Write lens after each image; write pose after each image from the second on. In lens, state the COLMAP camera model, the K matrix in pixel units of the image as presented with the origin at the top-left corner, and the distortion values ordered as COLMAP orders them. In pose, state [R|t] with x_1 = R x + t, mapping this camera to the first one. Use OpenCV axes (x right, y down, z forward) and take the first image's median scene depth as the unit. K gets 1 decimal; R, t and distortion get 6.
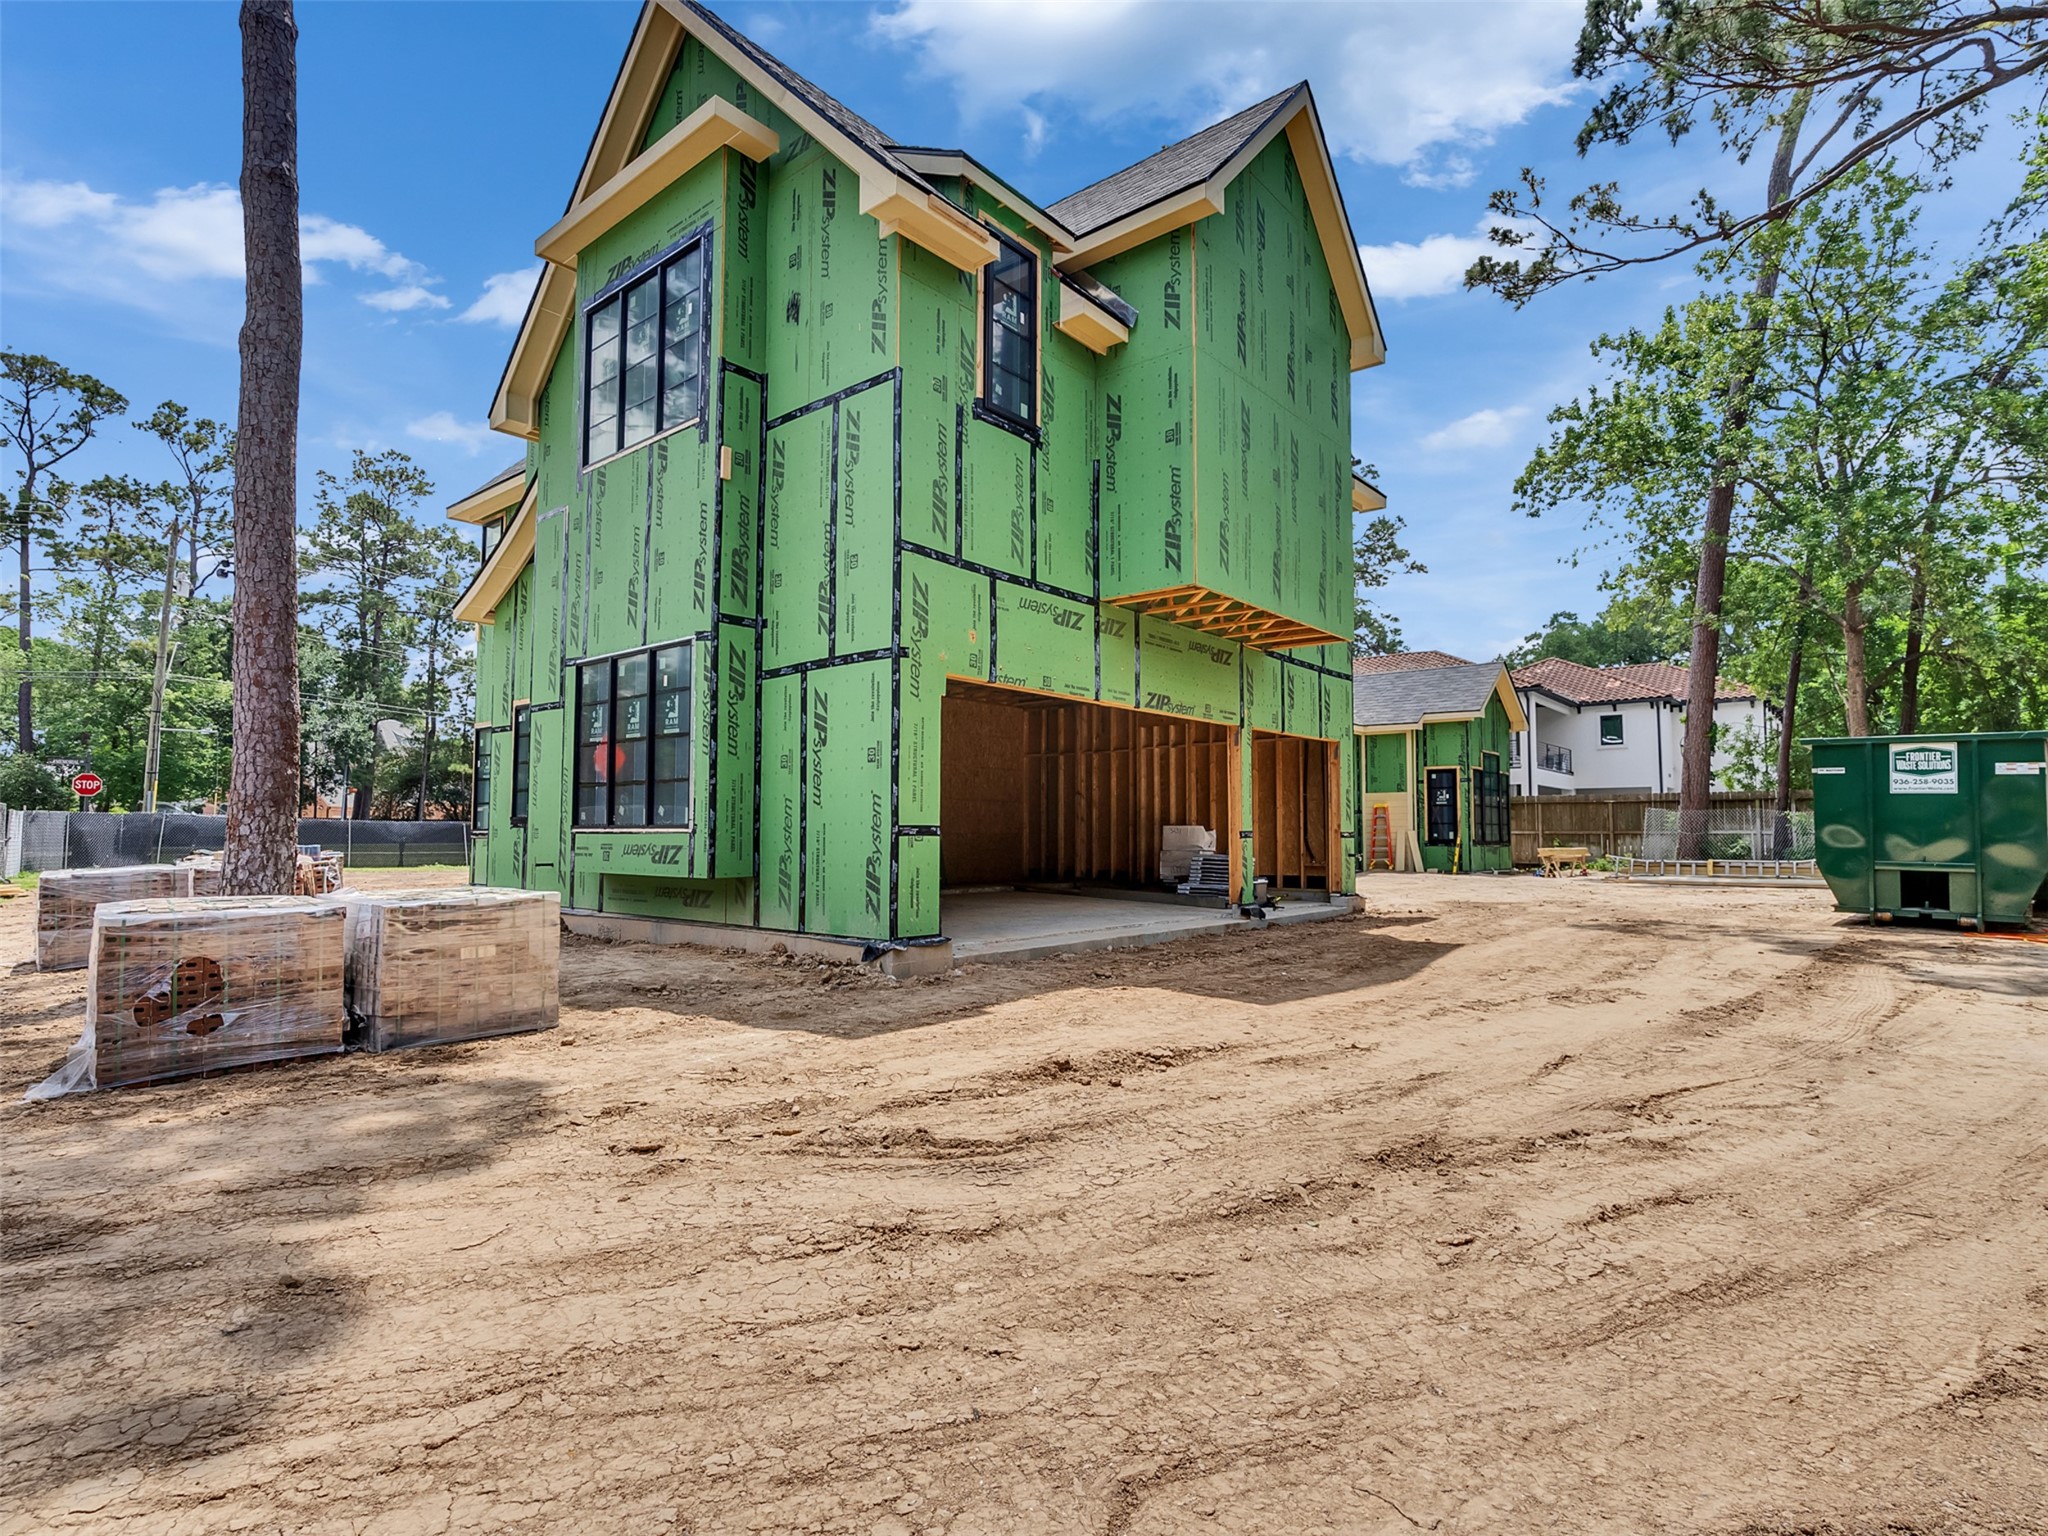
lens RADIAL K [[1054.7, 0, 1024.2], [0, 1054.7, 768.4], [0, 0, 1]] dist [-0.006372, 0.006223]
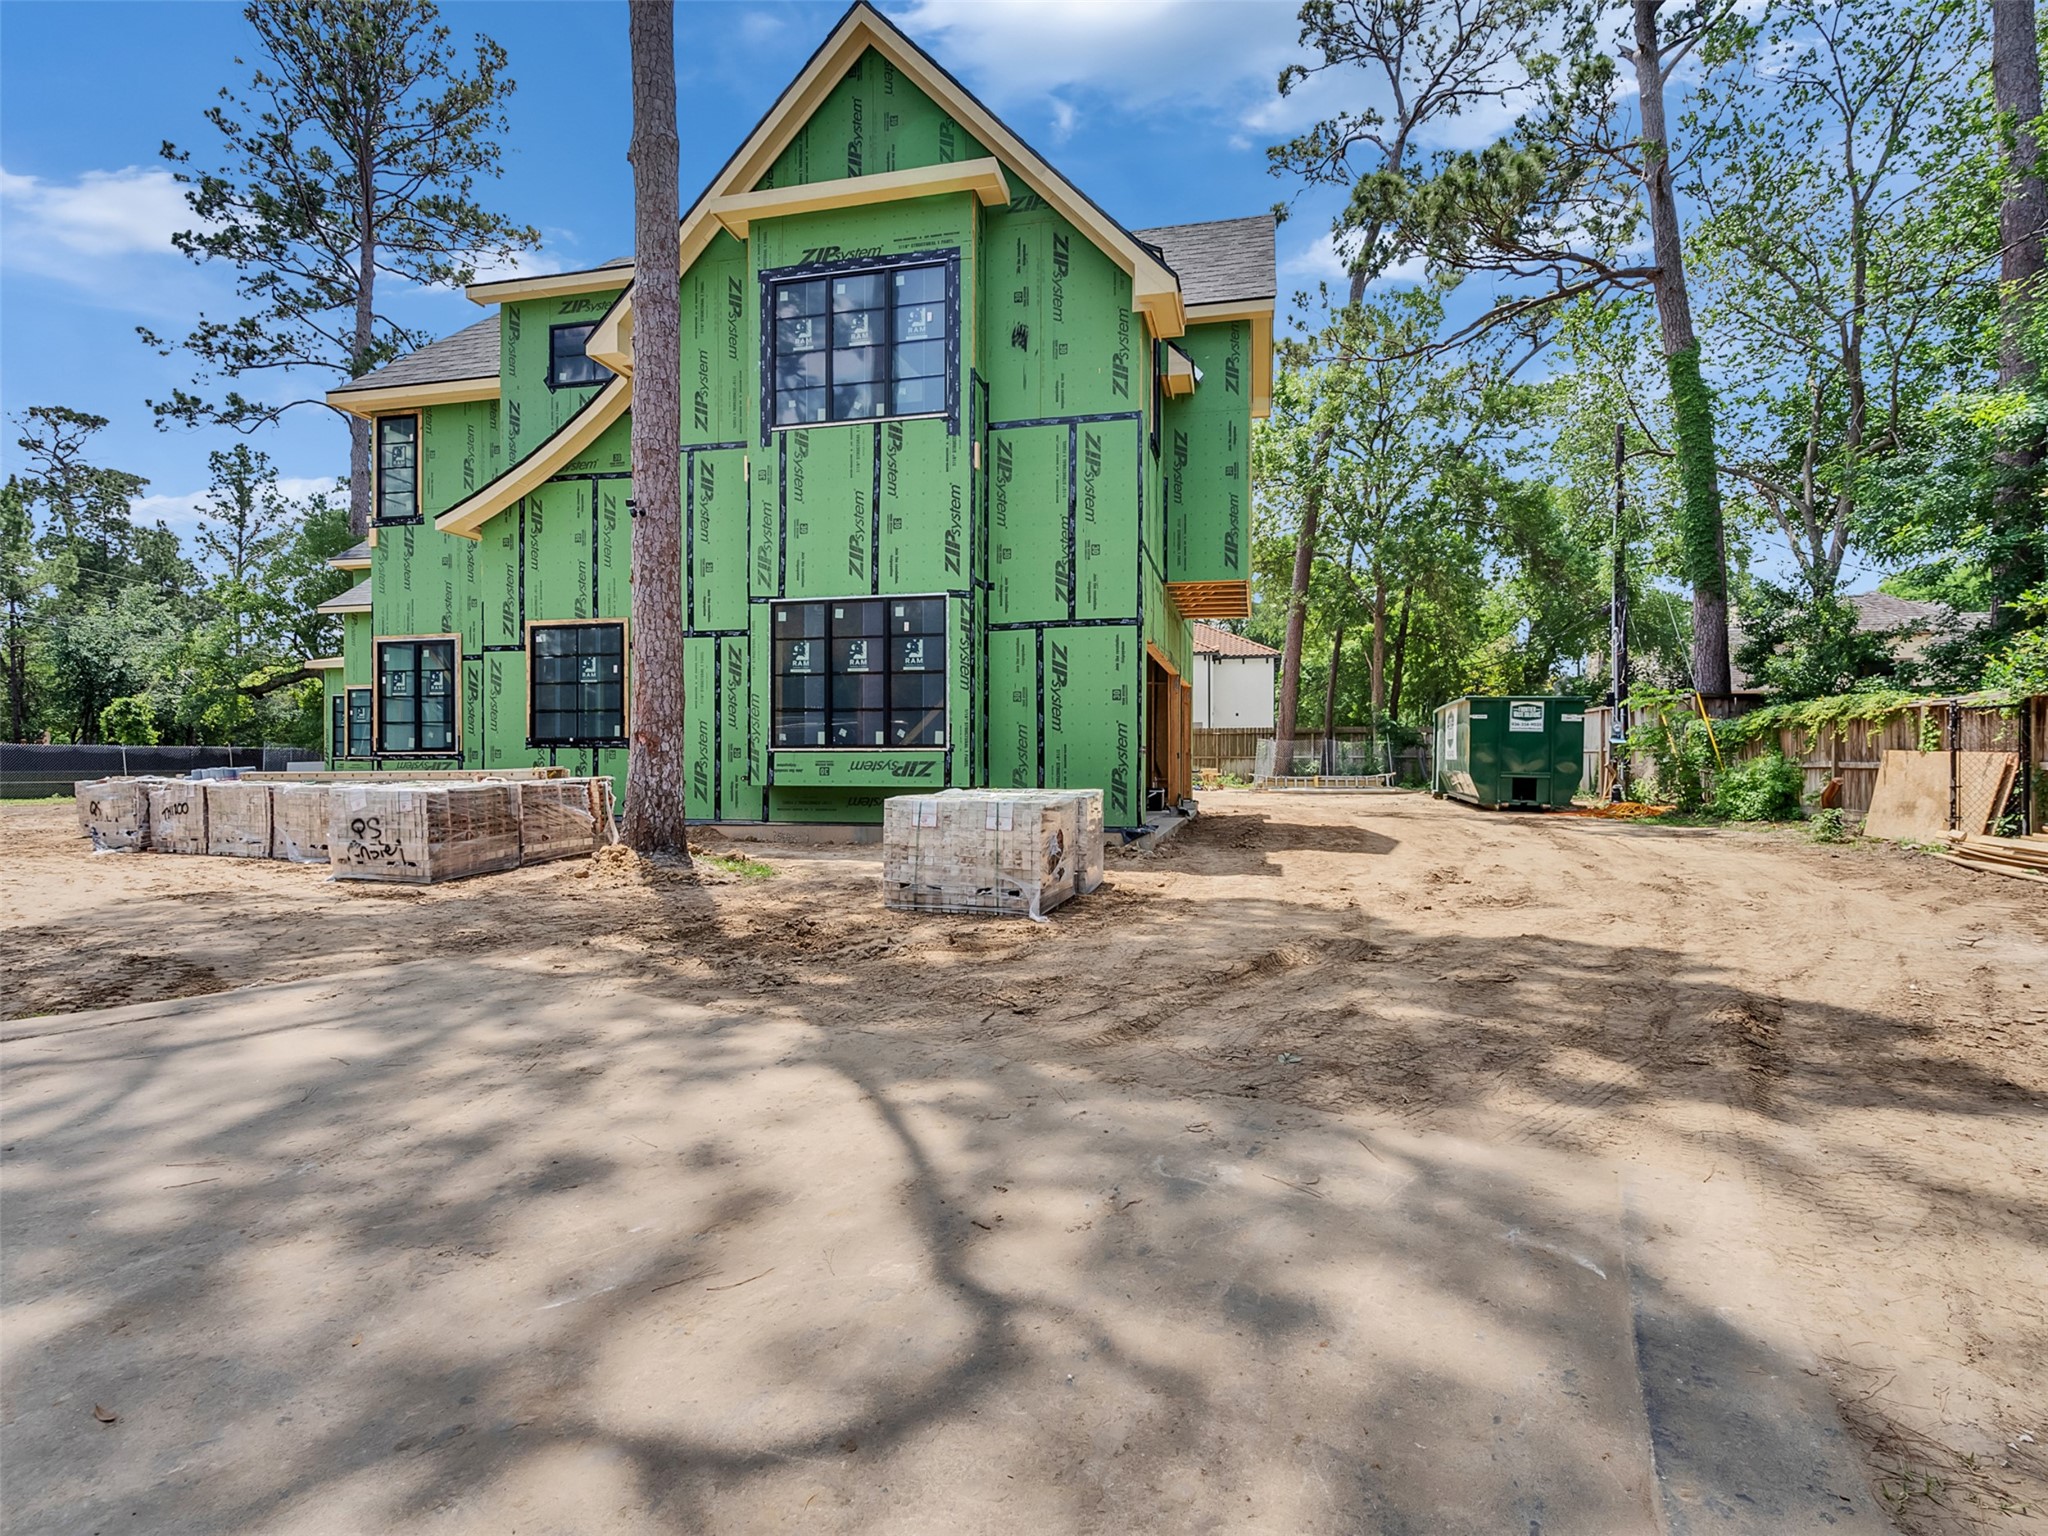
lens RADIAL K [[1054.7, 0, 1019.3], [0, 1054.7, 769.0], [0, 0, 1]] dist [-0.006372, 0.006223]
pose [[0.889004, -0.004057, 0.457882, -0.807203], [-0.027429, 0.997693, 0.062096, 0.001705], [-0.457078, -0.067763, 0.886842, -0.155606]]
